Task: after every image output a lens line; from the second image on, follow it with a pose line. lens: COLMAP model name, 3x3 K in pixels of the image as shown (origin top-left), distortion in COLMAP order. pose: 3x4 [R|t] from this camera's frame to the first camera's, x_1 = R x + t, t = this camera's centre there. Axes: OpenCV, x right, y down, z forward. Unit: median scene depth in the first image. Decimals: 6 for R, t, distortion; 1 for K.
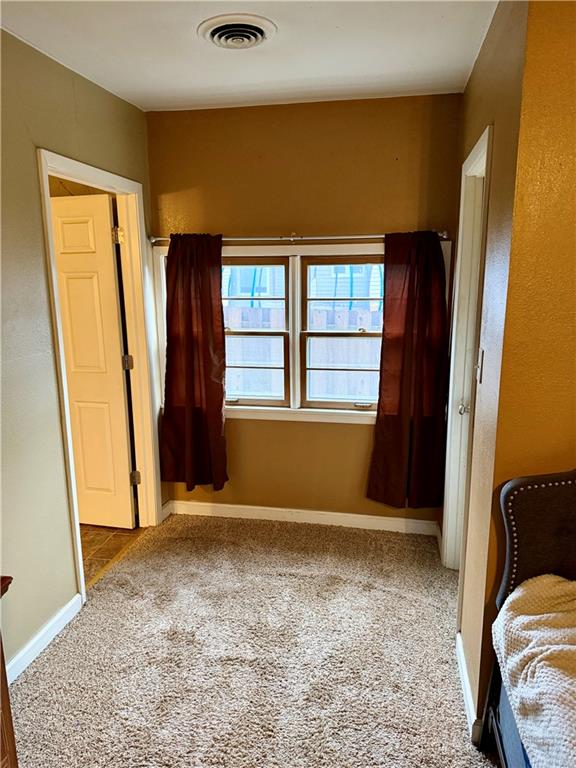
lens RADIAL K [[533.6, 0, 291.2], [0, 533.6, 385.3], [0, 0, 1]] dist [0.074319, -0.086865]
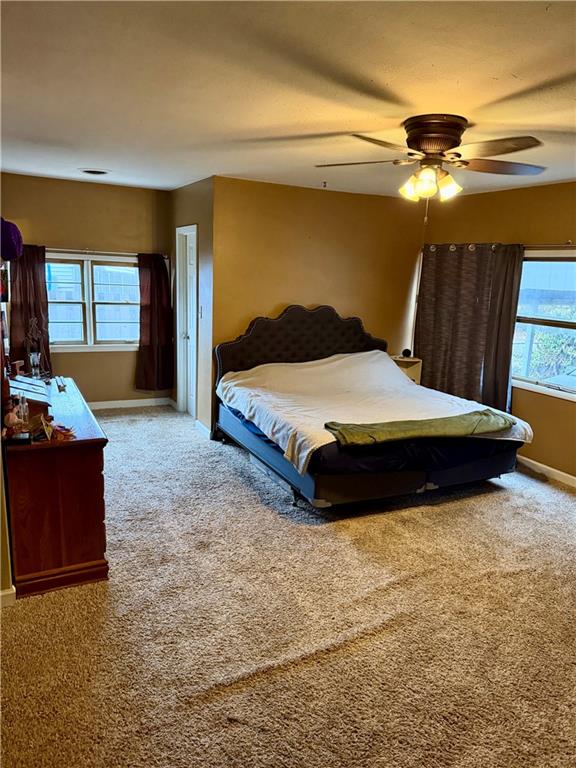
lens RADIAL K [[533.6, 0, 291.2], [0, 533.6, 385.3], [0, 0, 1]] dist [0.074319, -0.086865]
pose [[0.790927, -0.084212, 0.606088, -0.598297], [0.071307, 0.996421, 0.045392, 0.152265], [-0.607742, 0.007317, 0.794101, -0.894292]]
